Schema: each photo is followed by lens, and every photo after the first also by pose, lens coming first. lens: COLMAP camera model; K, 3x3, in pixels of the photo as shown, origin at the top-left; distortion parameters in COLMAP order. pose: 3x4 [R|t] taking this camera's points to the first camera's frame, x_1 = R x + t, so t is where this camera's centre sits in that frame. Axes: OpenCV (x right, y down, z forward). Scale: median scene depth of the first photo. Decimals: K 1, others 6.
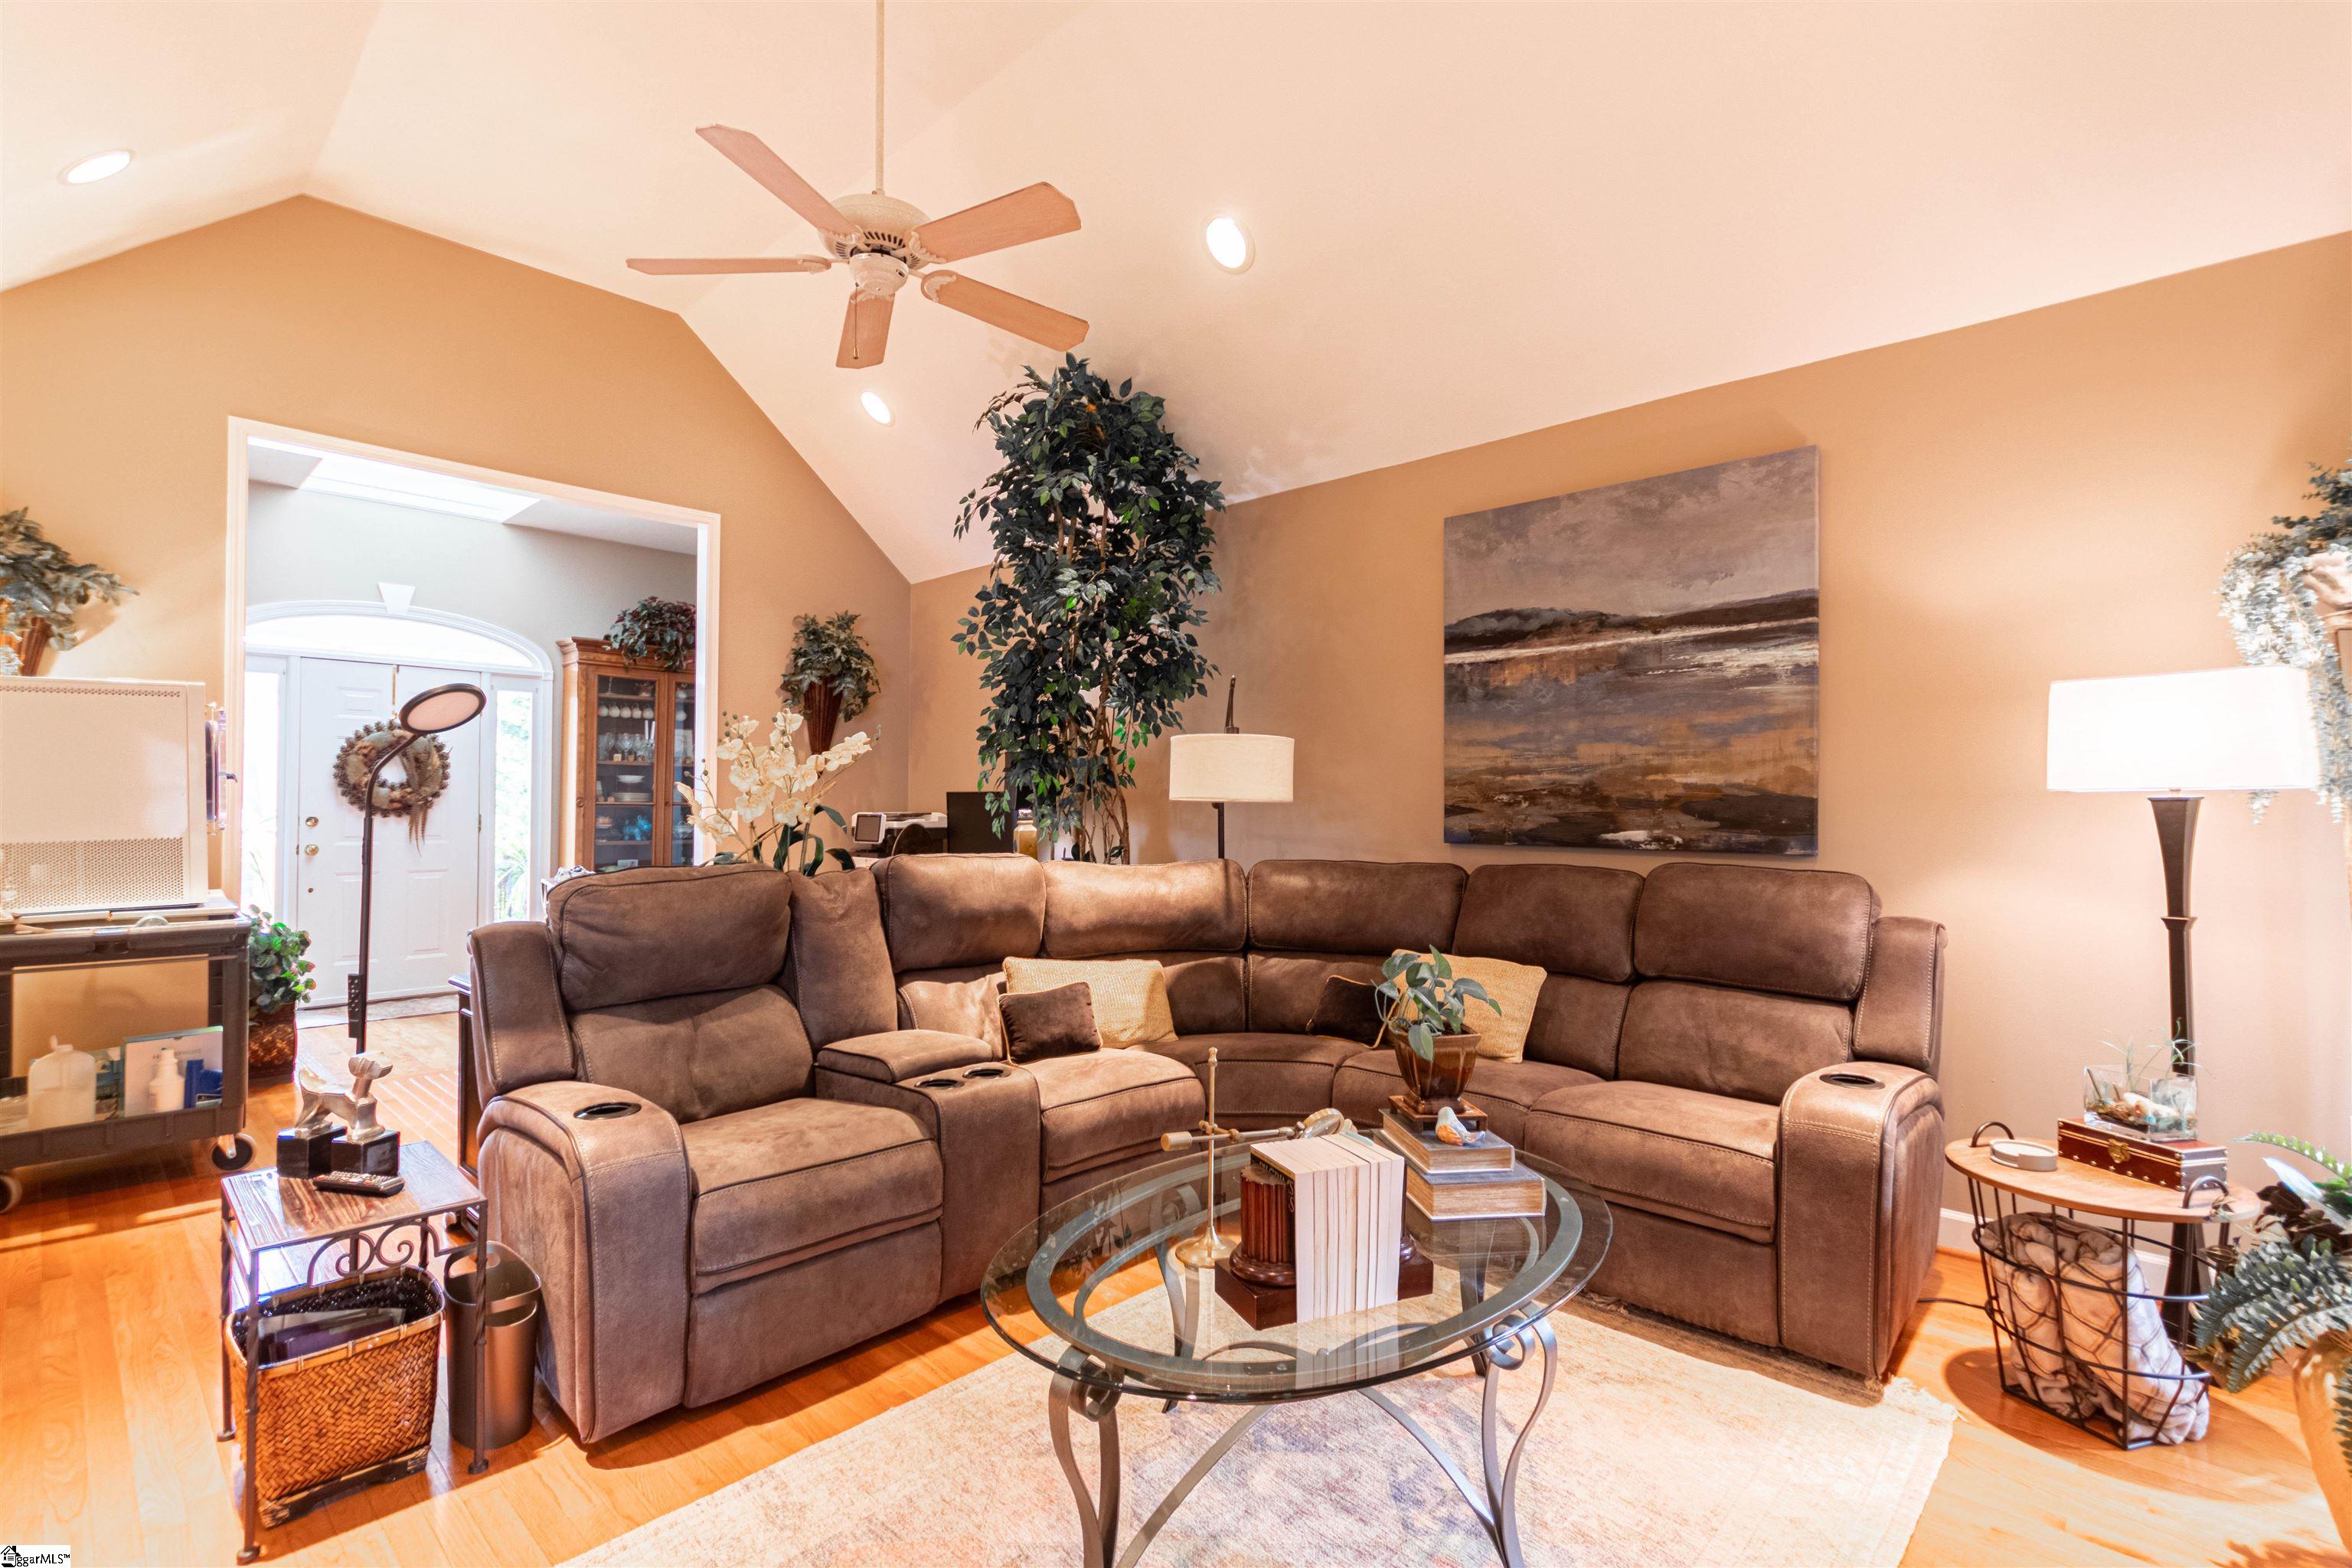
lens RADIAL K [[1101.8, 0, 1140.7], [0, 1101.8, 787.4], [0, 0, 1]] dist [0.001794, 0.001503]
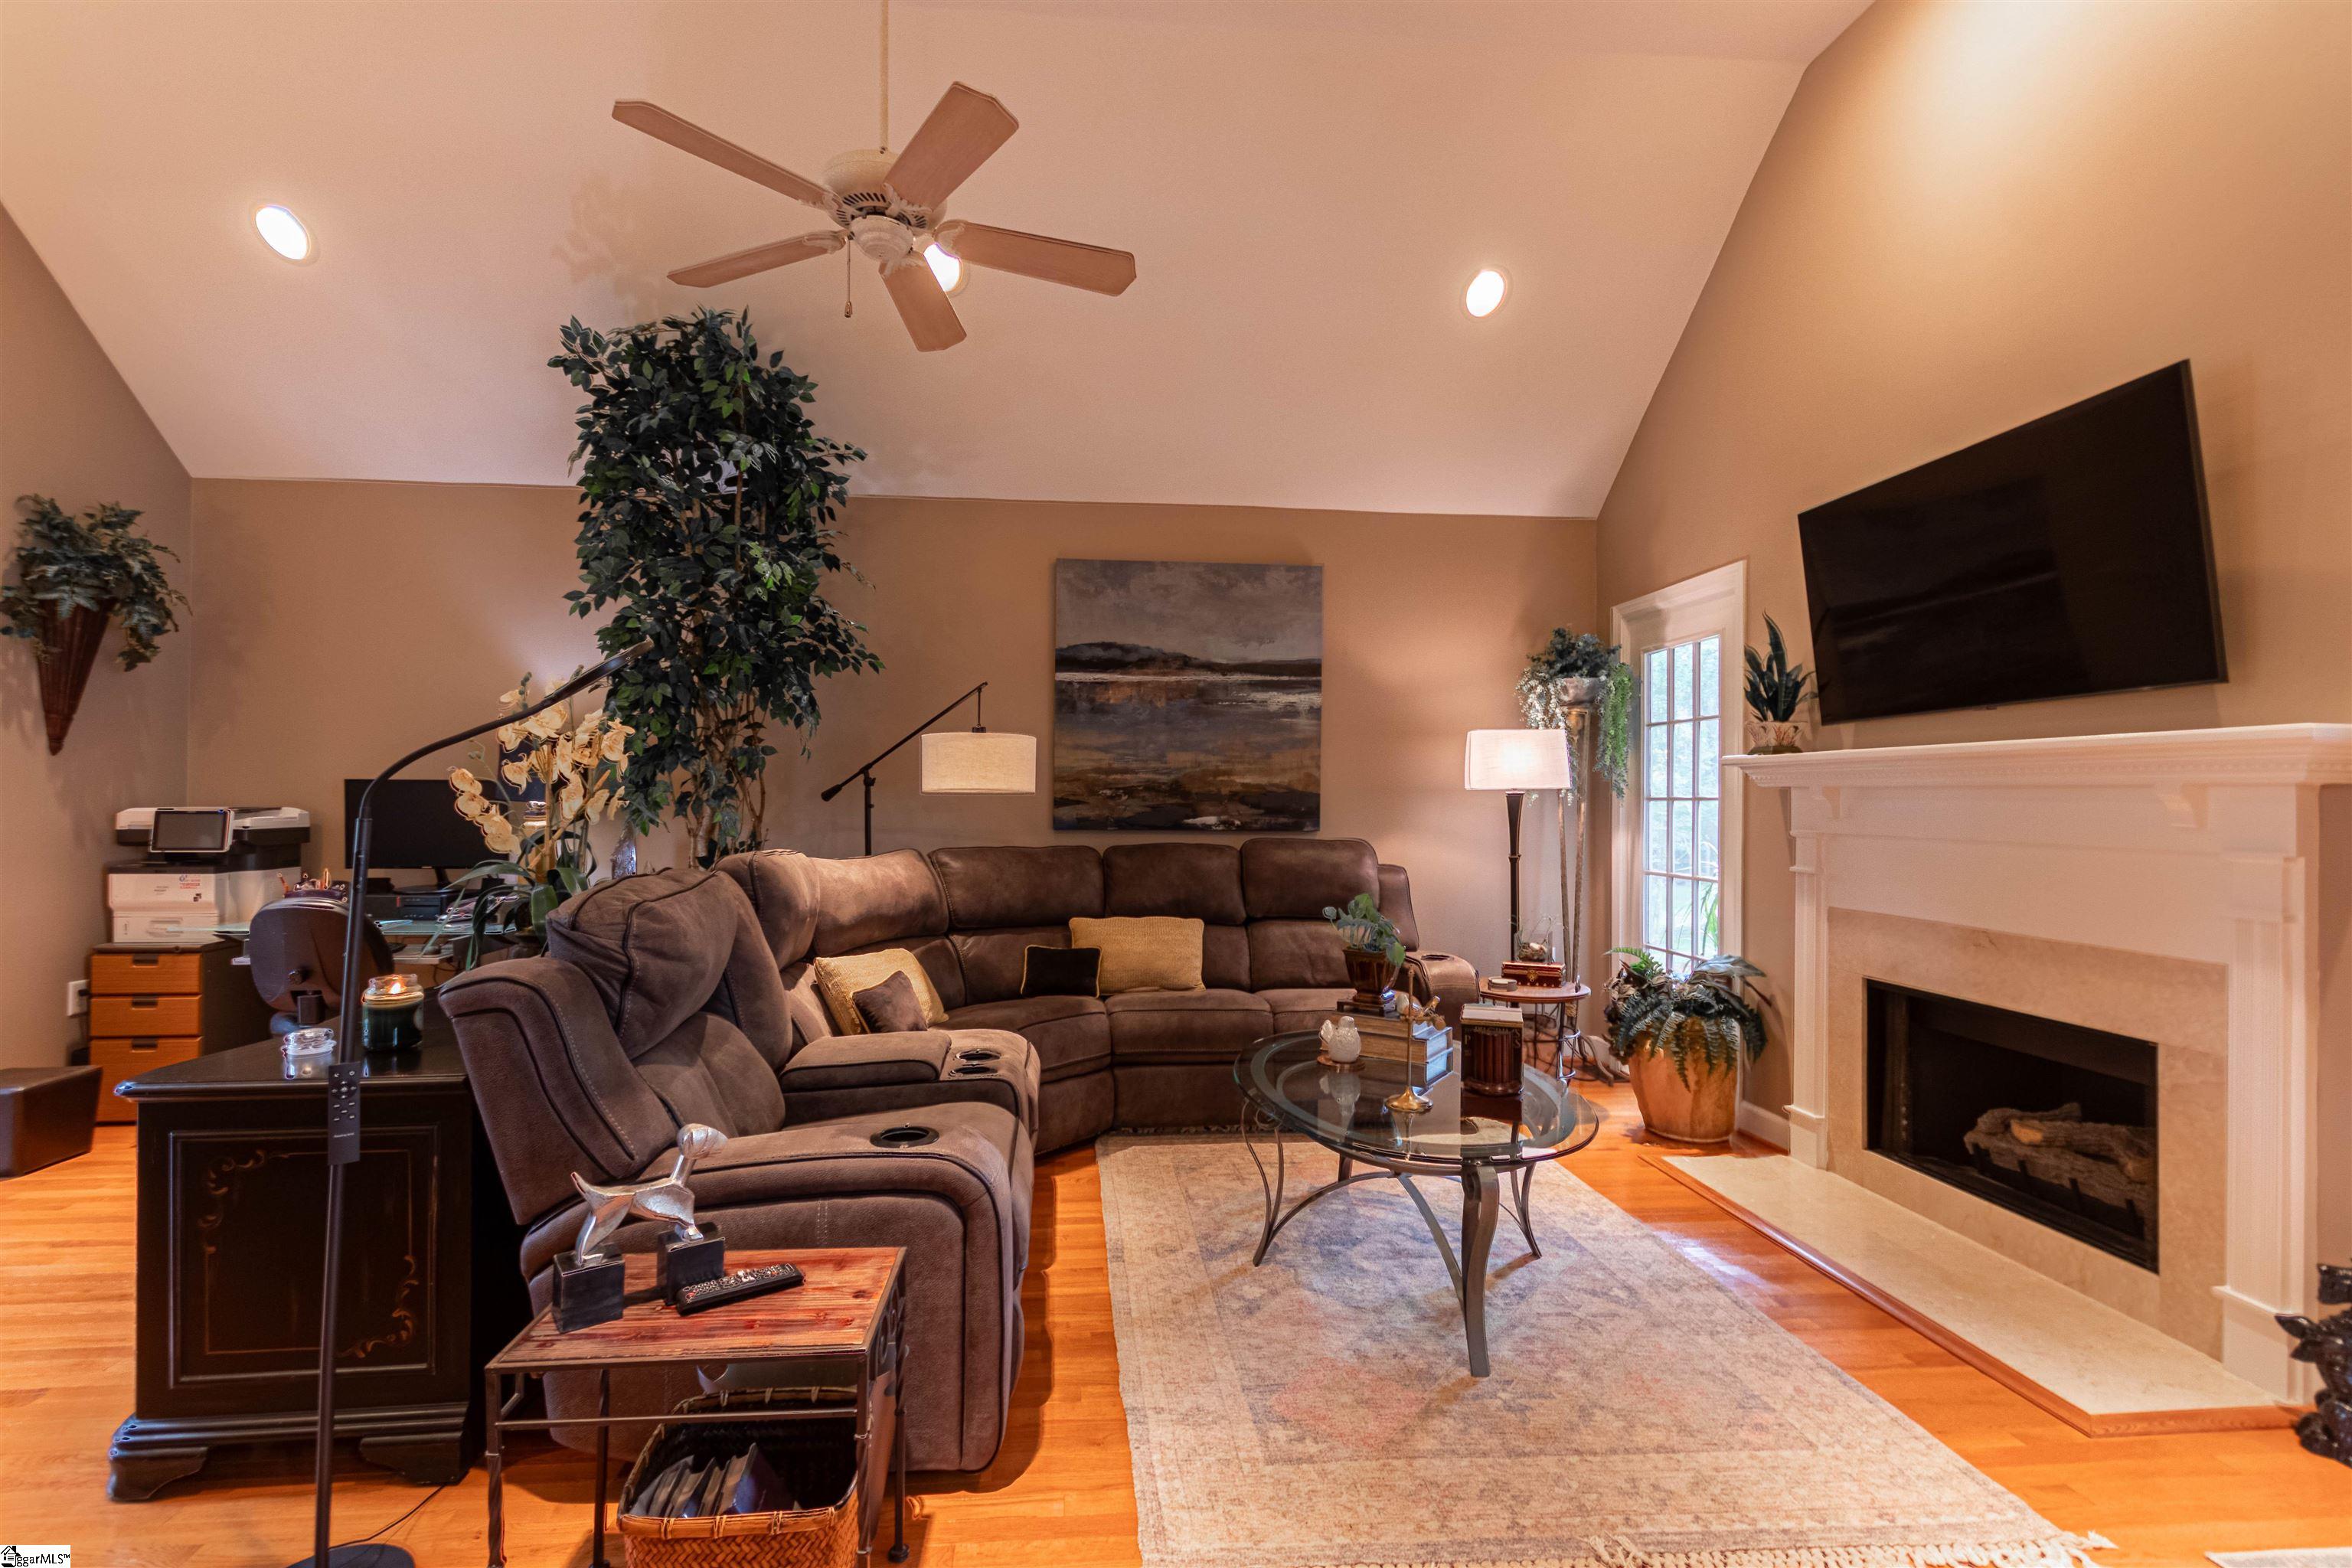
lens RADIAL K [[1101.8, 0, 1179.2], [0, 1101.8, 786.3], [0, 0, 1]] dist [0.001794, 0.001503]
pose [[0.636964, 0.007625, 0.770855, -0.668131], [-0.014284, 0.999896, 0.001913, -0.000835], [-0.770761, -0.012230, 0.637007, 0.156456]]
